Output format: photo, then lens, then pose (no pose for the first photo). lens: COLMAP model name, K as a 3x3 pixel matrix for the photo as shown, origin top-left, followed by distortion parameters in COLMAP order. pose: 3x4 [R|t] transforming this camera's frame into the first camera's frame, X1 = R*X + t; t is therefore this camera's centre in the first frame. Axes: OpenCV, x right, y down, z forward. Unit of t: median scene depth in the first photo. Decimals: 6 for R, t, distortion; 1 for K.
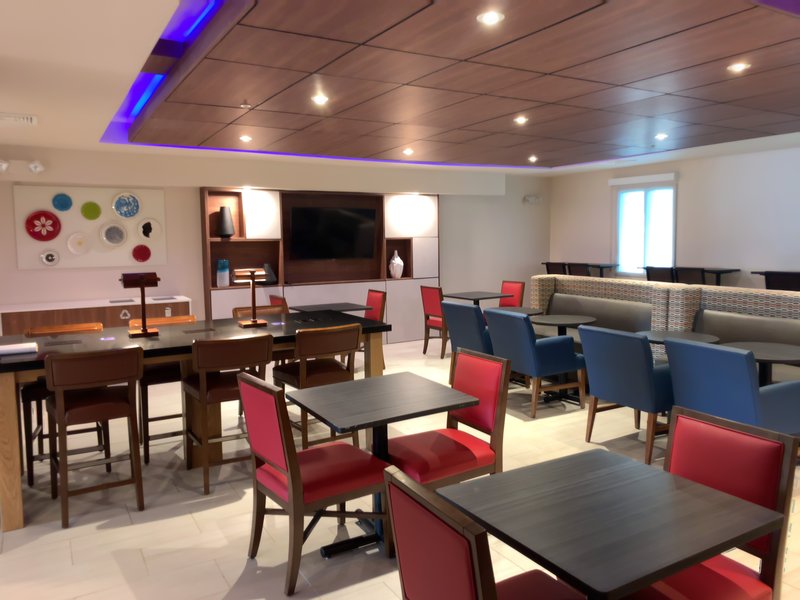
lens RADIAL K [[612.2, 0, 400.0], [0, 612.2, 300.0], [0, 0, 1]] dist [0.065767, -0.001607]
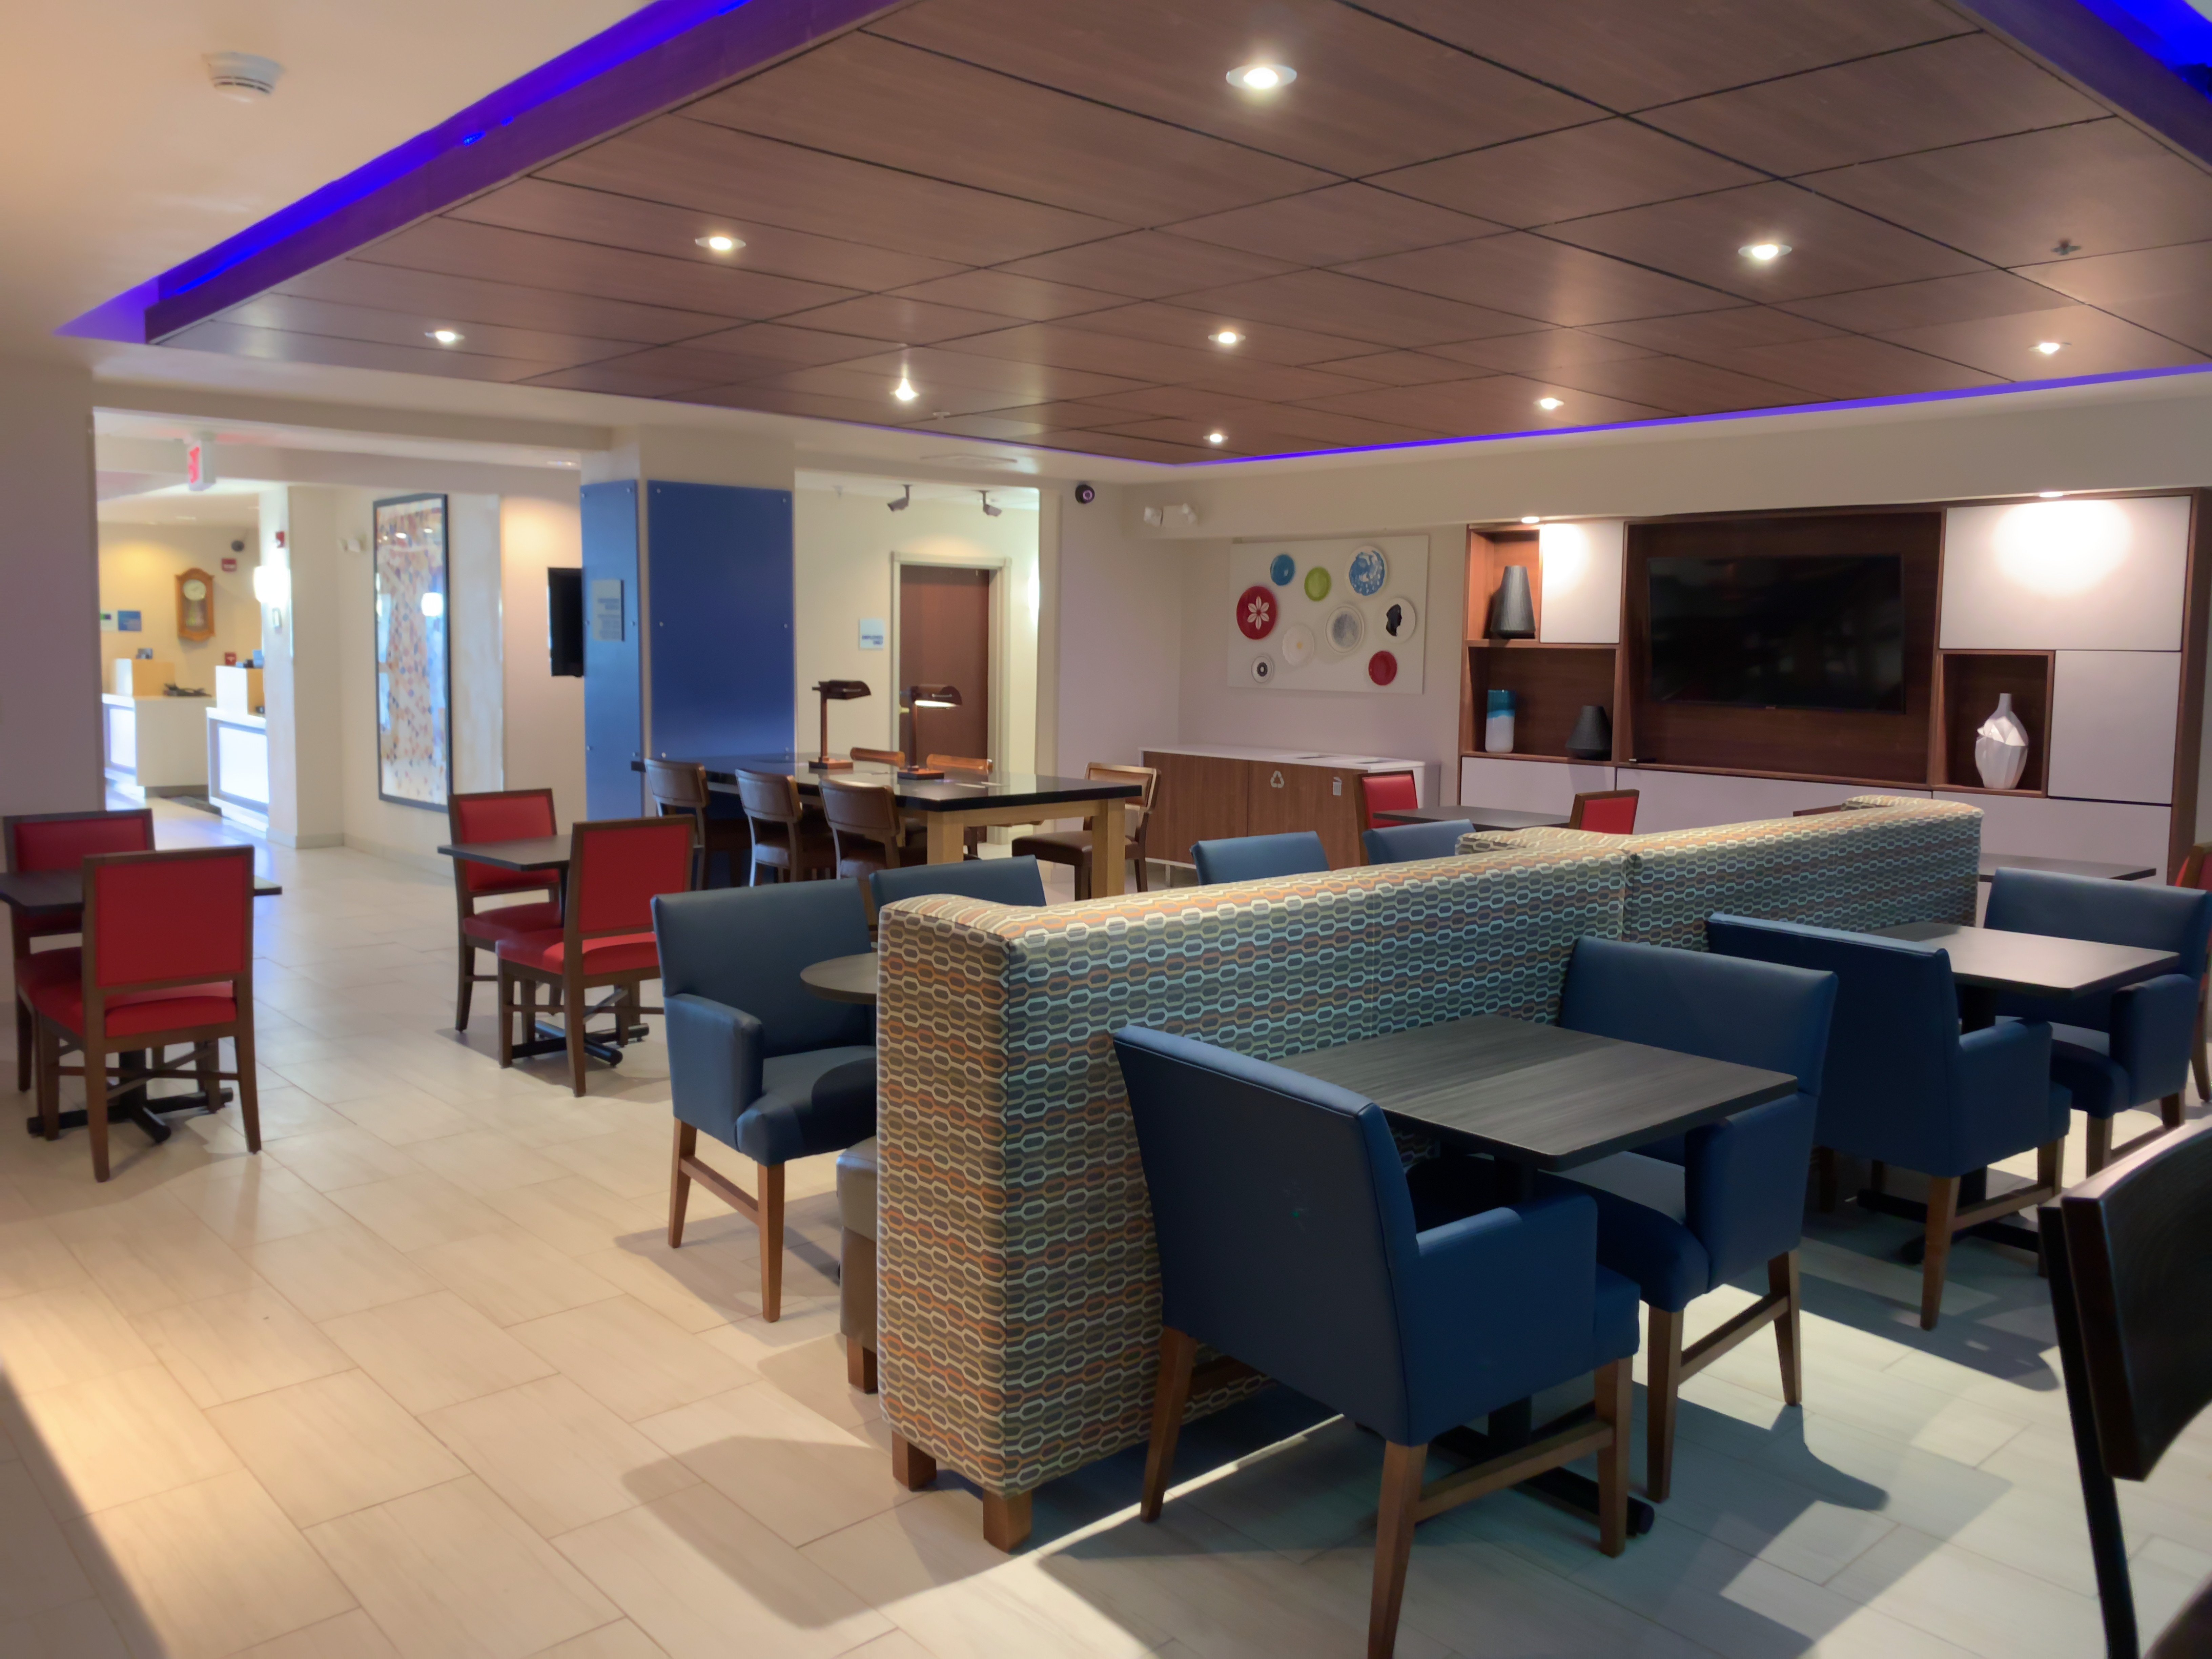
lens RADIAL K [[1692.8, 0, 1106.0], [0, 1692.8, 829.5], [0, 0, 1]] dist [0.065767, -0.001607]
pose [[0.208411, 0.125754, -0.969923, 0.841925], [-0.121915, 0.987305, 0.101812, -0.057584], [0.970413, 0.097030, 0.221096, 0.487899]]
